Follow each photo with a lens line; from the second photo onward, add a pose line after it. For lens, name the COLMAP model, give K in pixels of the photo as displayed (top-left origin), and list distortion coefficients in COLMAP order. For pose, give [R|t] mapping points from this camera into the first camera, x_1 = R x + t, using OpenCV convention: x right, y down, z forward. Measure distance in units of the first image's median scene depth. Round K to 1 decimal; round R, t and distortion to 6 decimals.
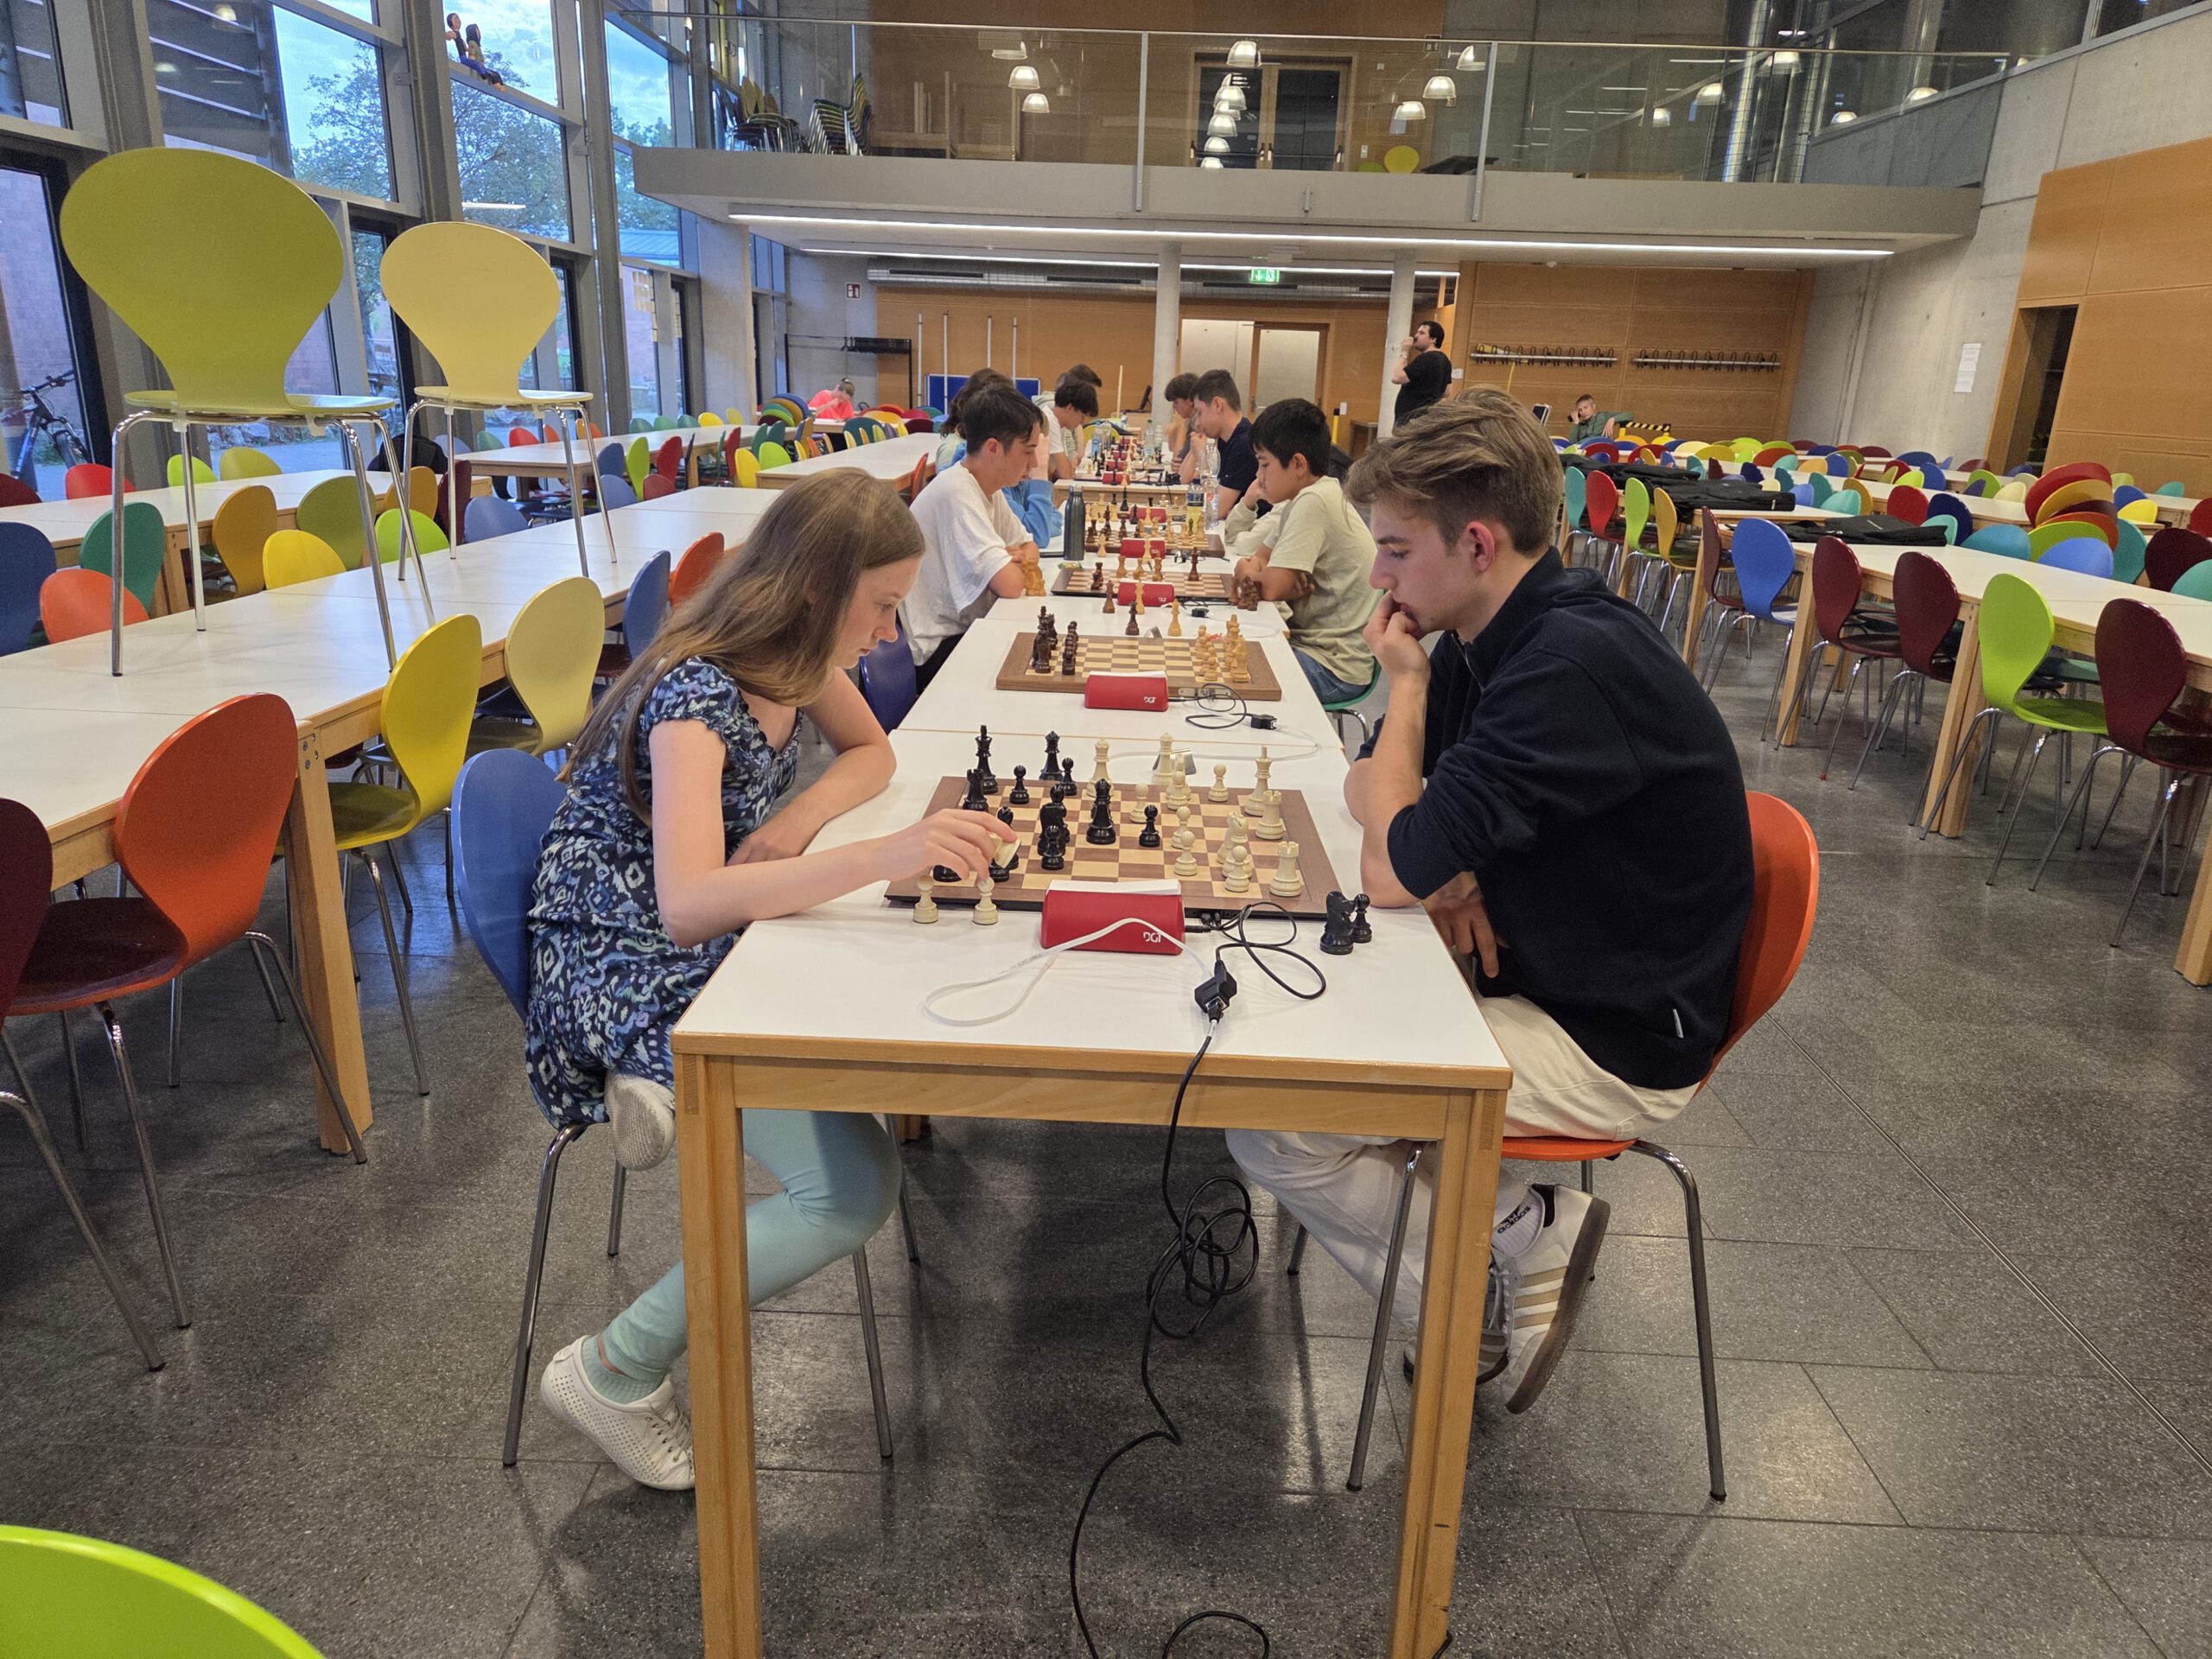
lens RADIAL K [[1498.1, 0, 1115.6], [0, 1498.1, 845.2], [0, 0, 1]] dist [0.061635, -0.049731]
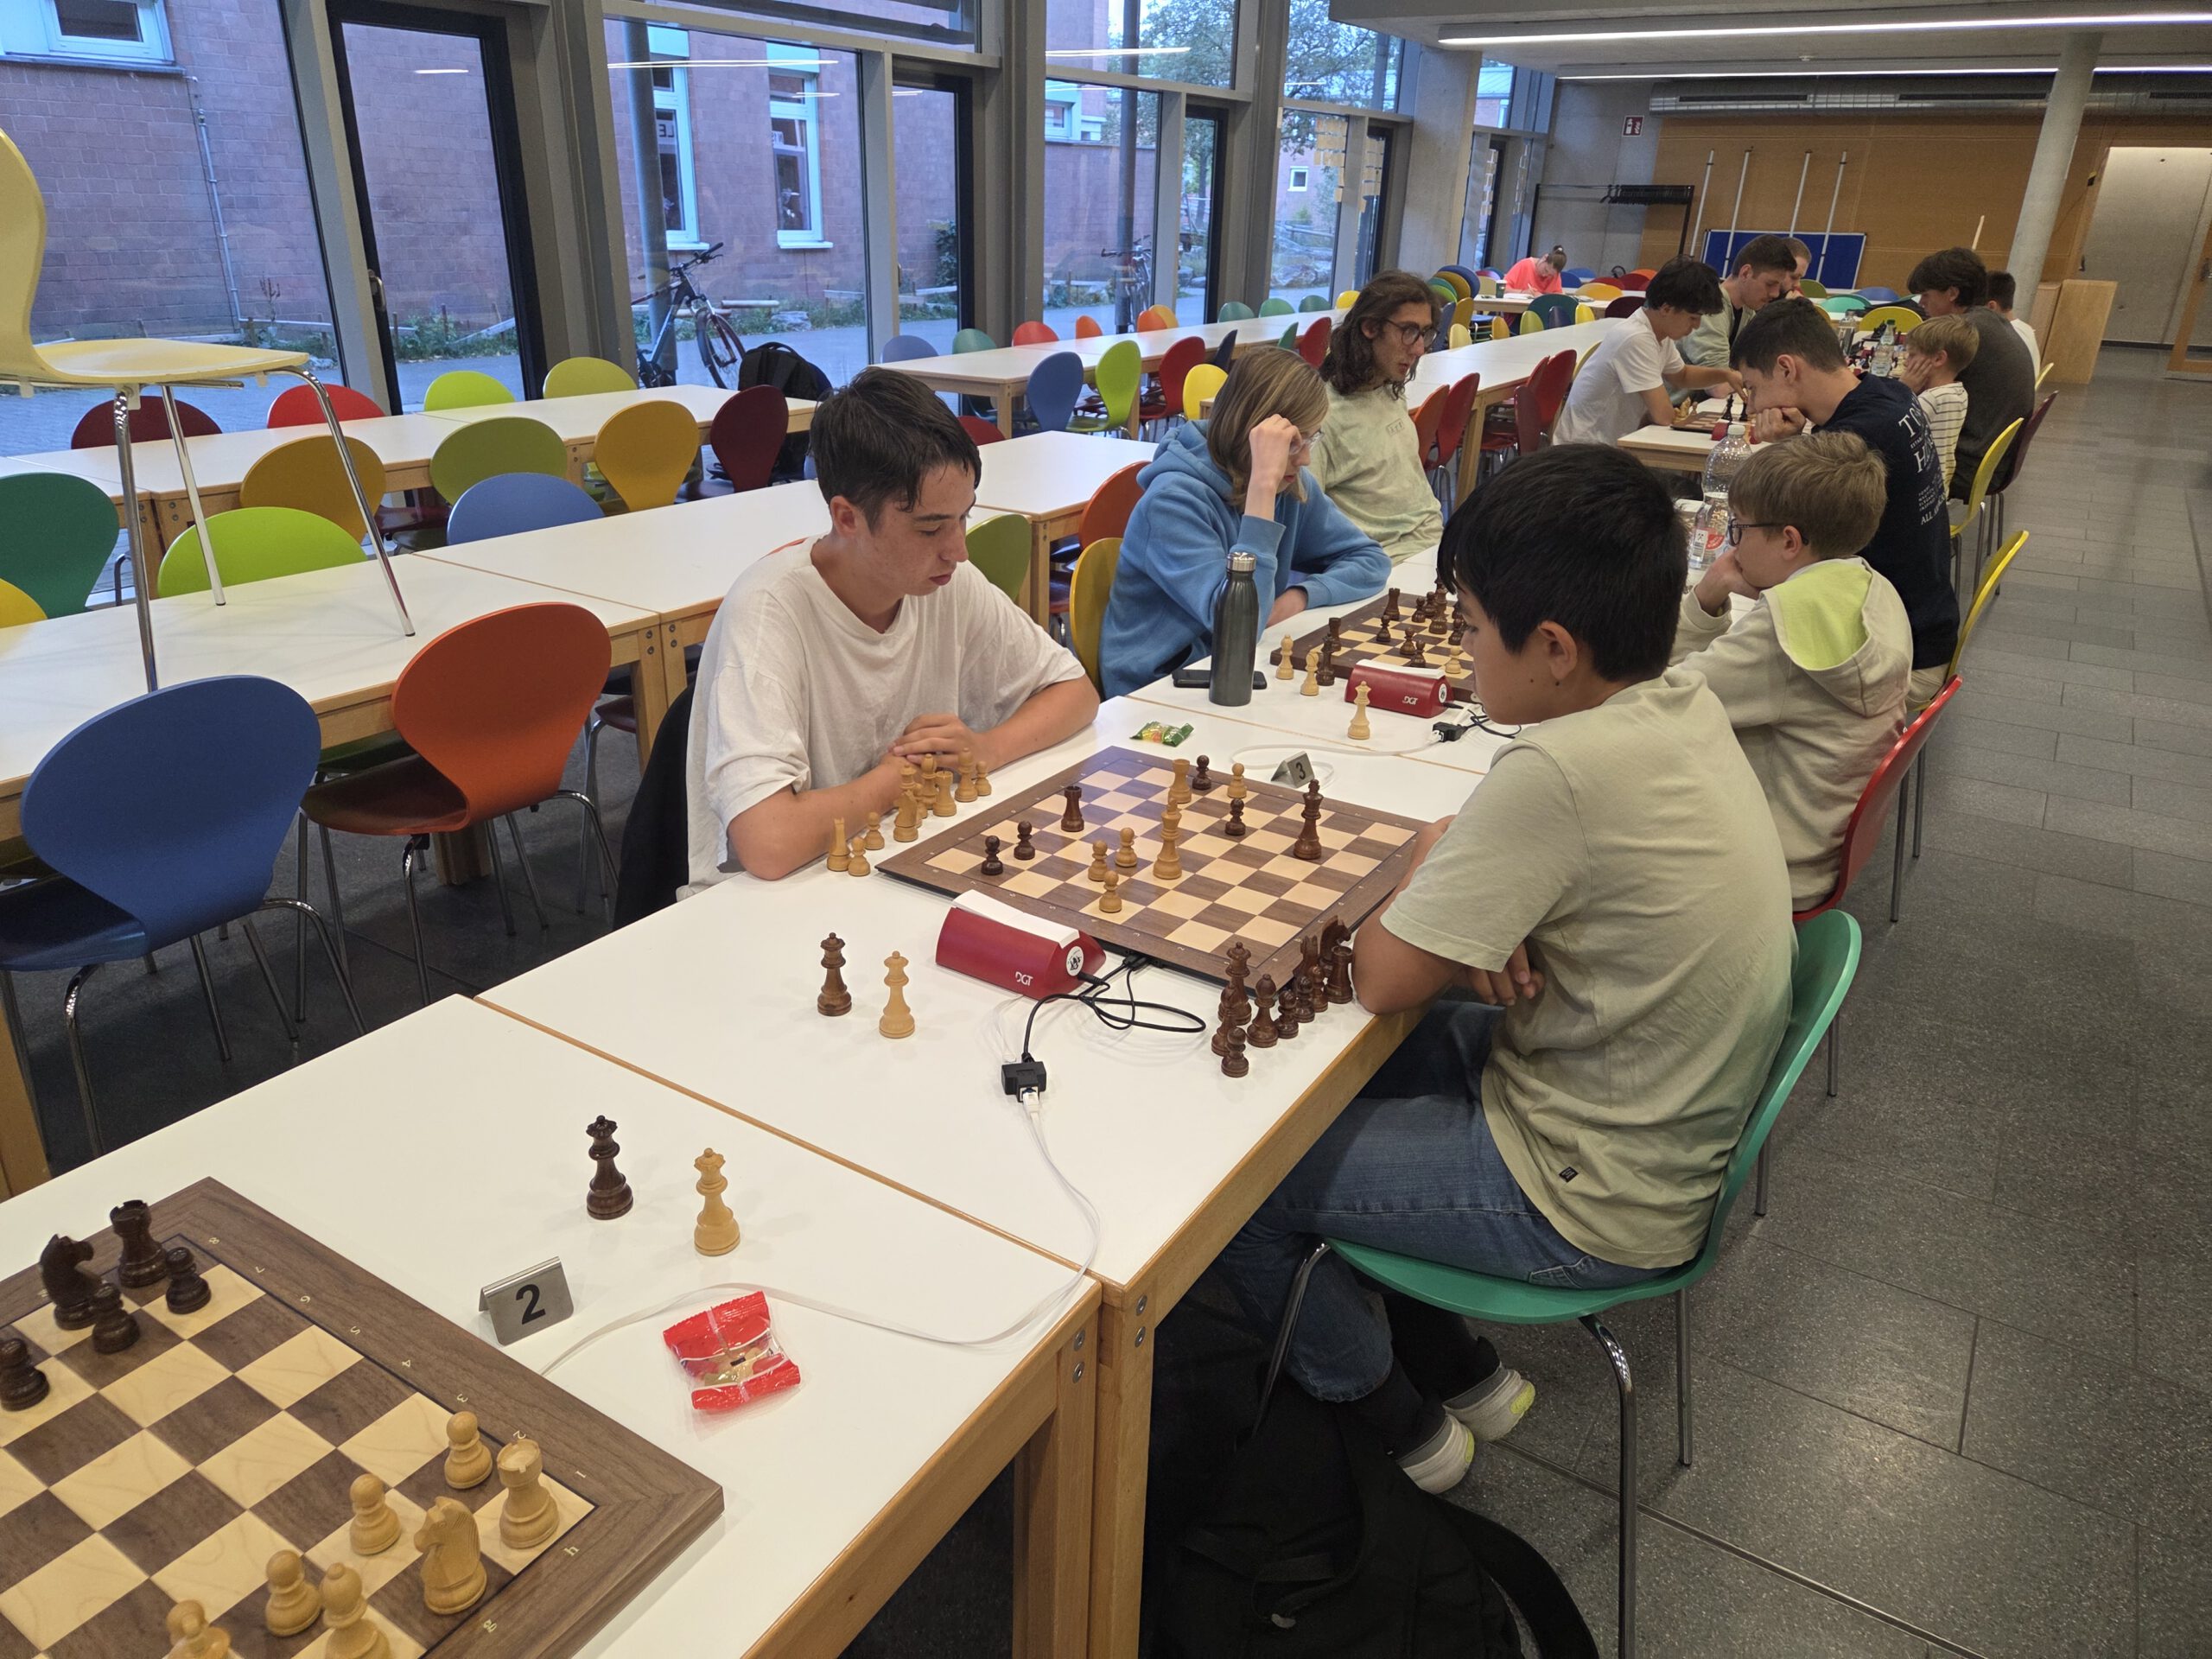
lens RADIAL K [[1498.1, 0, 1067.3], [0, 1498.1, 831.9], [0, 0, 1]] dist [0.061635, -0.049731]
pose [[0.849245, 0.192265, -0.491748, 0.045254], [-0.151150, 0.980894, 0.122478, -0.051421], [0.505901, -0.029686, 0.862081, 0.137466]]
